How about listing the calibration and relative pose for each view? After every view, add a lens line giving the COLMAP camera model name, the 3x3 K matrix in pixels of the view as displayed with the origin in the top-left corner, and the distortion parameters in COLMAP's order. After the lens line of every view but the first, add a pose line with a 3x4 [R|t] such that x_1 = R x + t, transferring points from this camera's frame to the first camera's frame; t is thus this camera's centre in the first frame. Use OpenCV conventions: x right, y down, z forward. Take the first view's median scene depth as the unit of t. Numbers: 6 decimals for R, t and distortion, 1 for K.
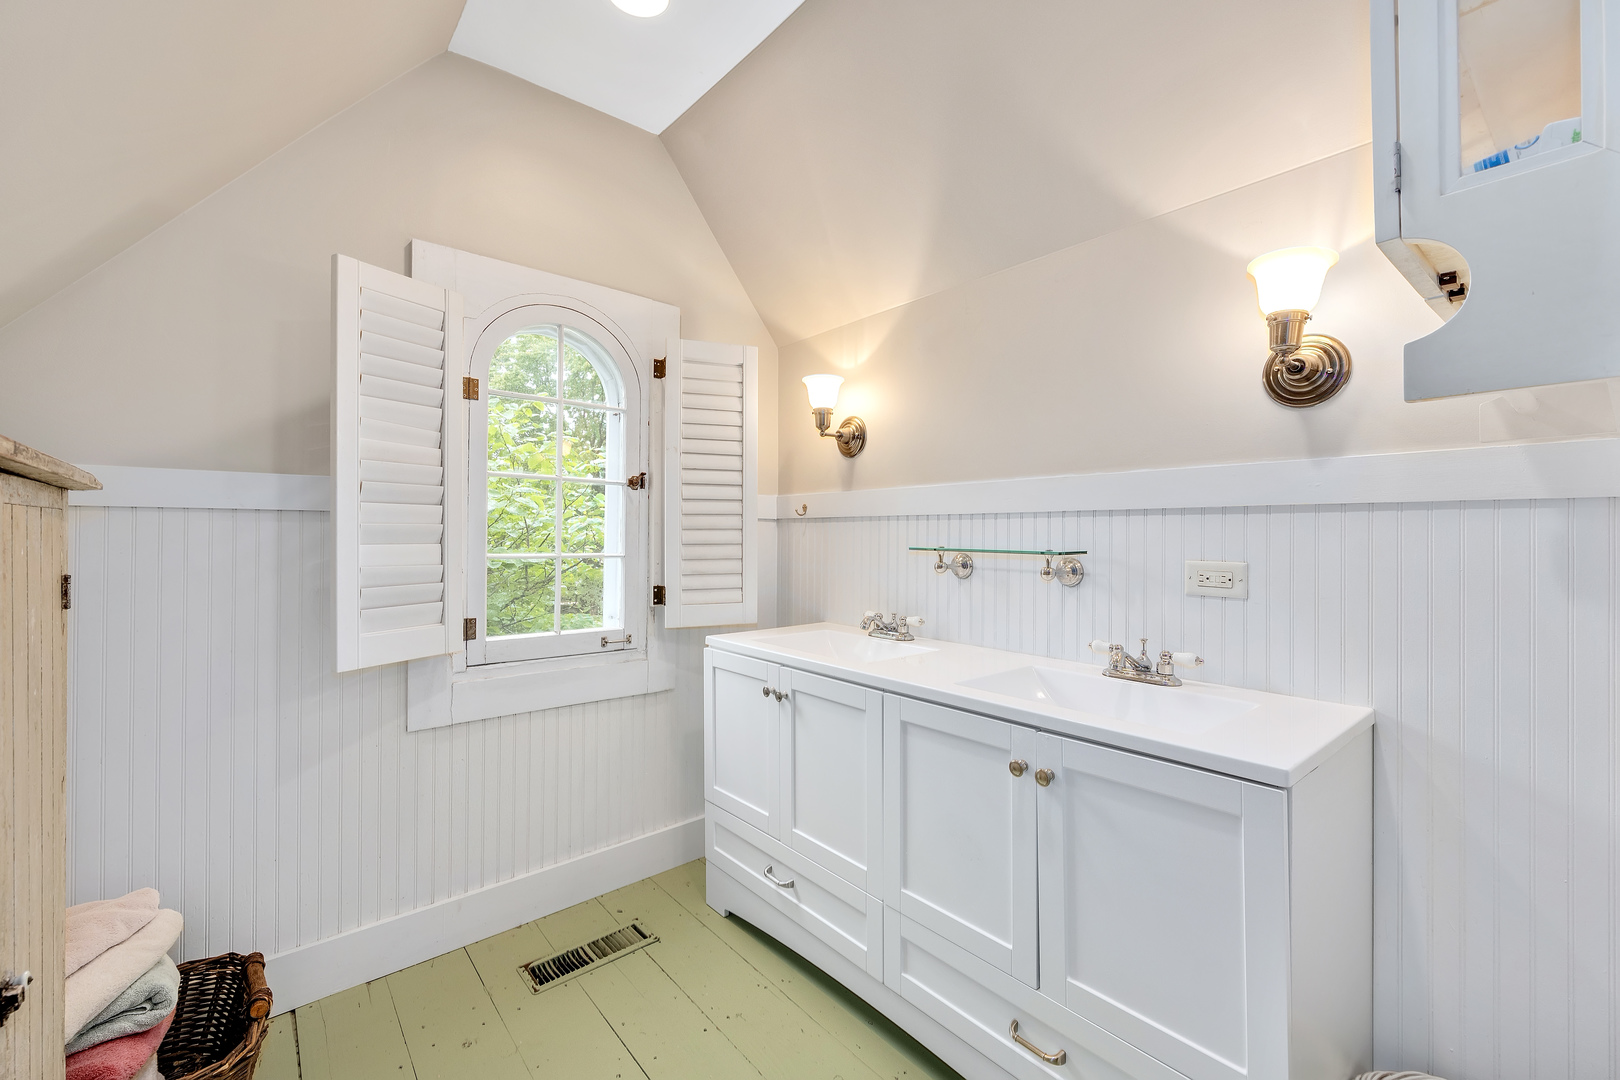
lens RADIAL K [[650.3, 0, 757.8], [0, 650.3, 529.4], [0, 0, 1]] dist [-0.001641, 0.000980]
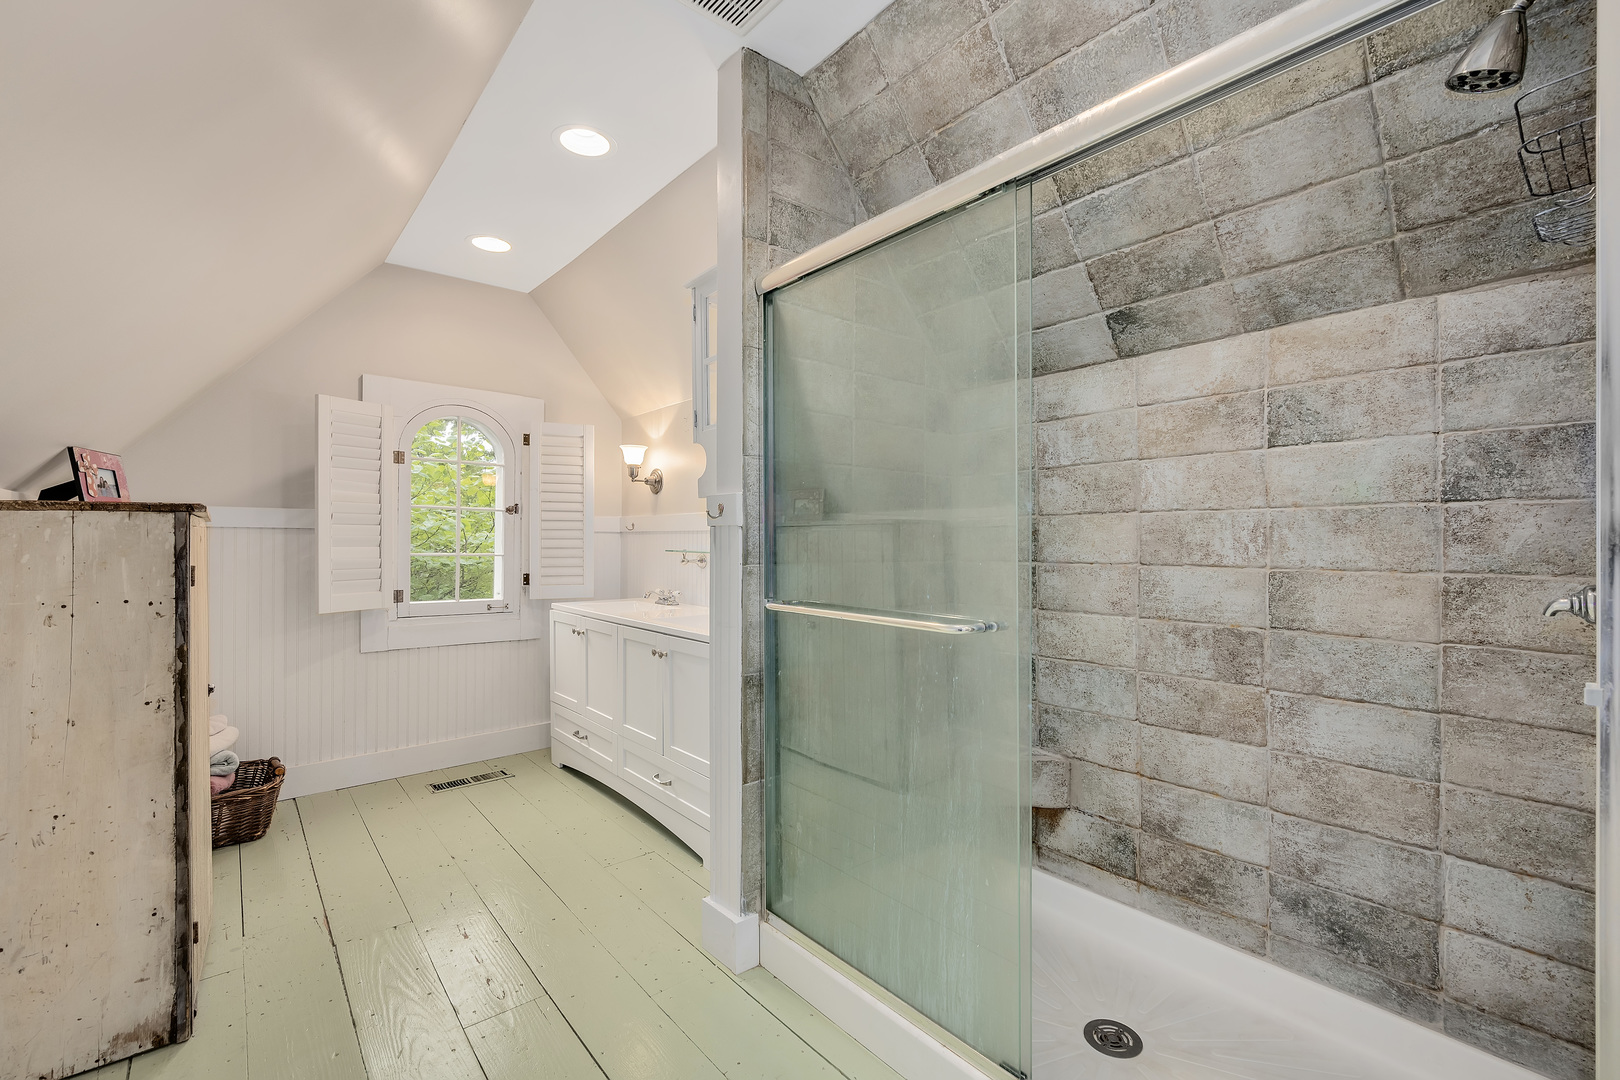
lens RADIAL K [[650.3, 0, 811.8], [0, 650.3, 542.1], [0, 0, 1]] dist [-0.001641, 0.000980]
pose [[0.997058, 0.003727, 0.076558, 0.469417], [-0.004466, 0.999945, 0.009486, -0.011185], [-0.076519, -0.009800, 0.997020, -0.730335]]
